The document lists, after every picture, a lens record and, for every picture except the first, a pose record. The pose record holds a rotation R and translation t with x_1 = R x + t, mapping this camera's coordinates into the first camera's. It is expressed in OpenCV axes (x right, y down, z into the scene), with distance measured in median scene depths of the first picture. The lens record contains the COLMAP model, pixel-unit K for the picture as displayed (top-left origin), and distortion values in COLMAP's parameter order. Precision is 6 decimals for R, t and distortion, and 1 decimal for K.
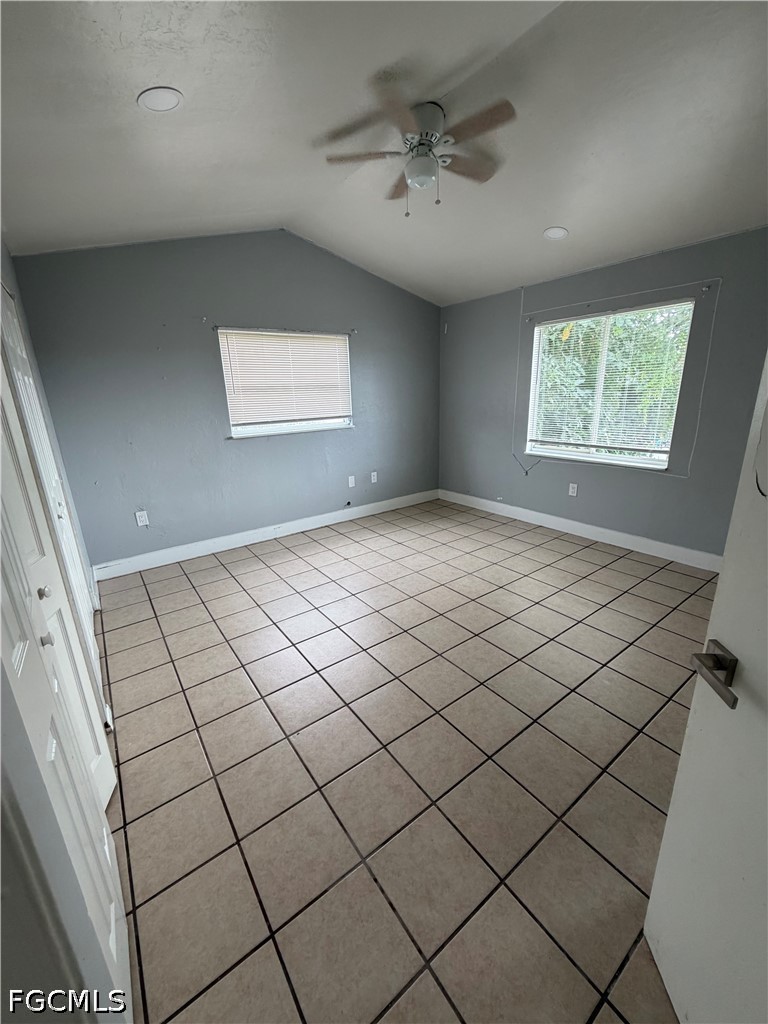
lens RADIAL K [[407.7, 0, 383.2], [0, 407.7, 511.0], [0, 0, 1]] dist [0.002800, -0.000555]
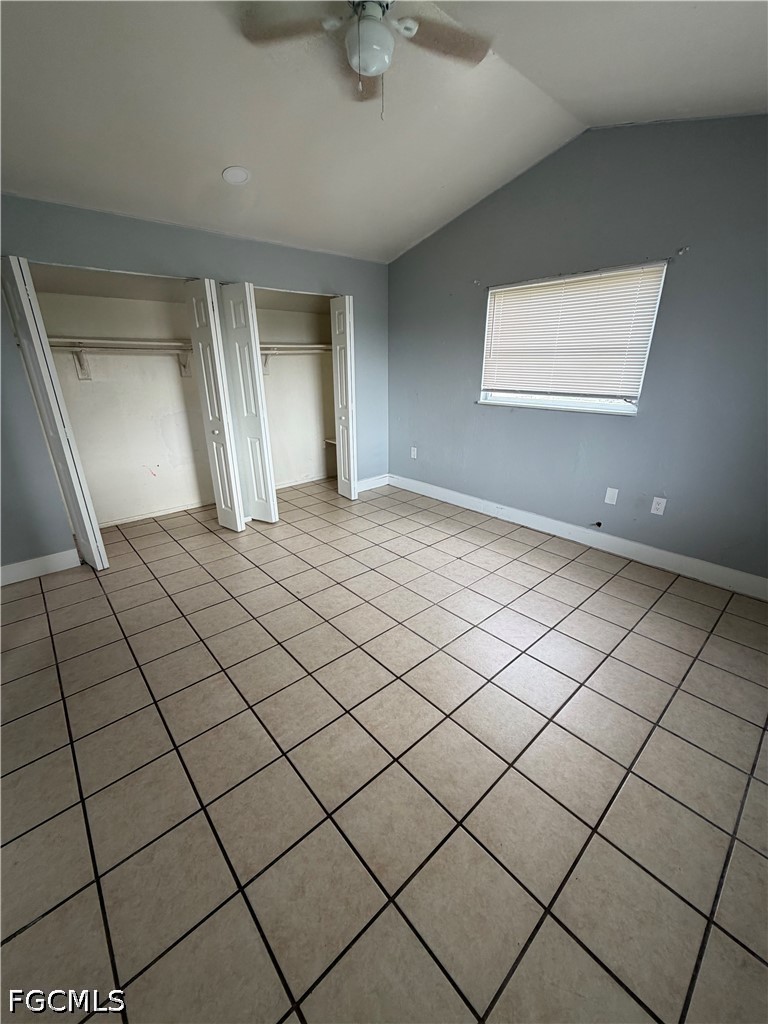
lens RADIAL K [[407.7, 0, 382.4], [0, 407.7, 509.9], [0, 0, 1]] dist [0.002800, -0.000555]
pose [[0.093287, 0.372505, -0.923330, 0.592860], [-0.279986, 0.899765, 0.334710, -0.197258], [0.955461, 0.227296, 0.188232, 0.602309]]
